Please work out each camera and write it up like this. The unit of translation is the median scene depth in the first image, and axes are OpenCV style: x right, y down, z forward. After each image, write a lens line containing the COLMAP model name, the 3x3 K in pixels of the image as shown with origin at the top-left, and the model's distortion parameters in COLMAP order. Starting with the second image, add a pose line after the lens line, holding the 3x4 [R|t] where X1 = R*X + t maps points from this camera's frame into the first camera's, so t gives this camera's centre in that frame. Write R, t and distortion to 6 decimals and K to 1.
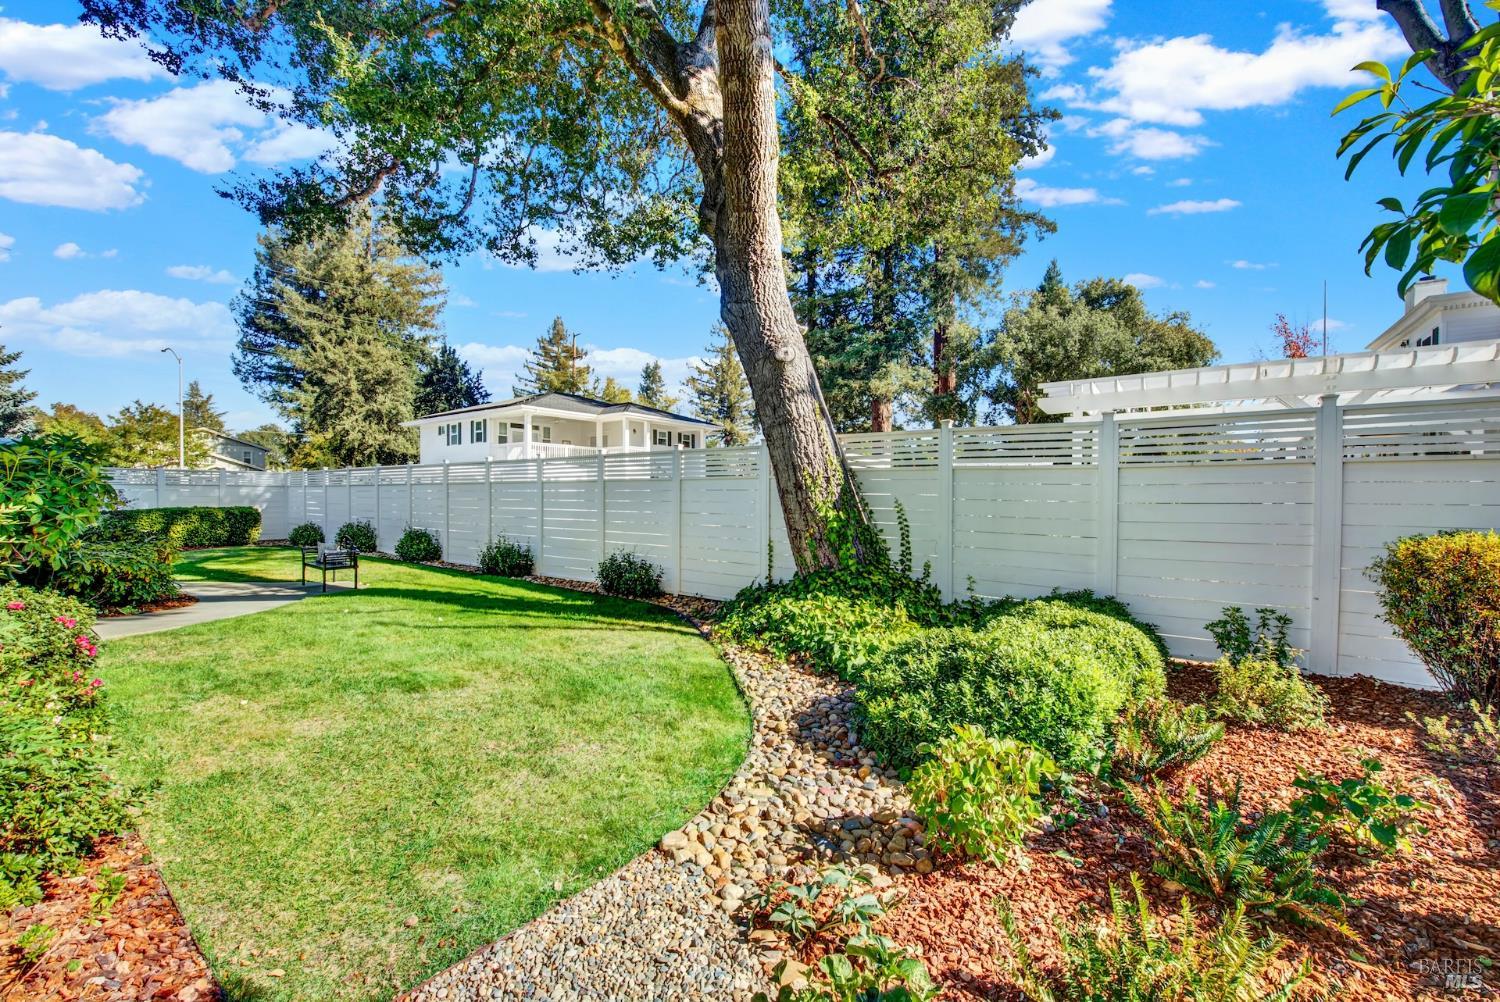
lens RADIAL K [[606.9, 0, 751.7], [0, 606.9, 499.5], [0, 0, 1]] dist [0.000839, -0.000816]
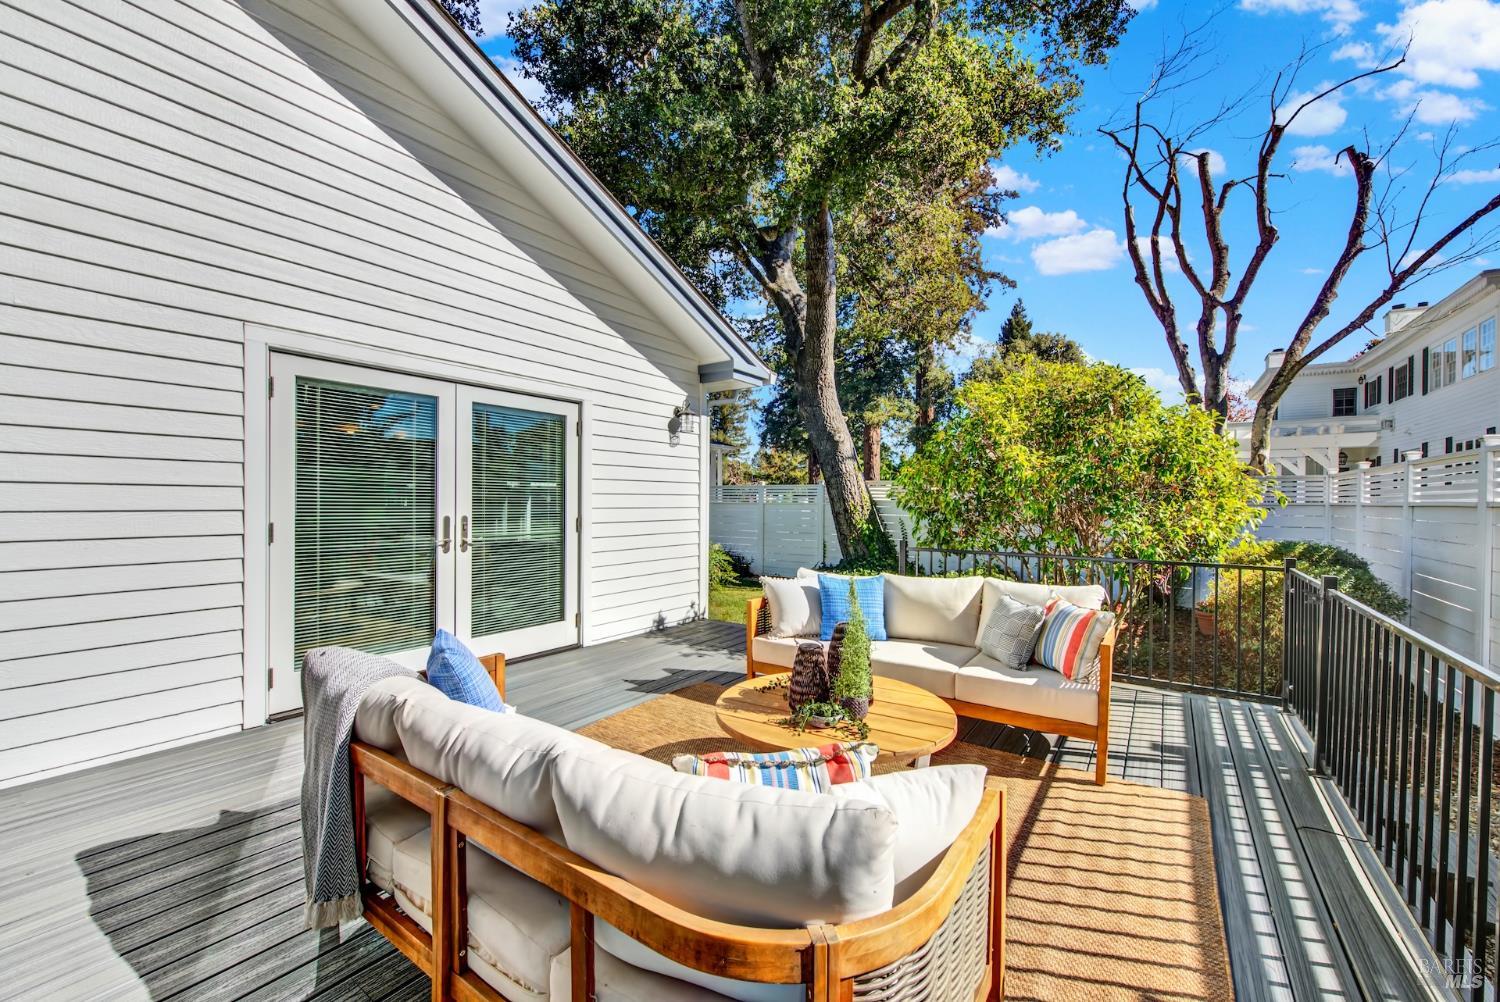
lens RADIAL K [[606.9, 0, 751.7], [0, 606.9, 499.5], [0, 0, 1]] dist [0.000839, -0.000816]
pose [[0.999498, 0.002702, 0.031564, -0.198661], [-0.002410, 0.999954, -0.009305, -0.028653], [-0.031588, 0.009224, 0.999458, -0.604123]]
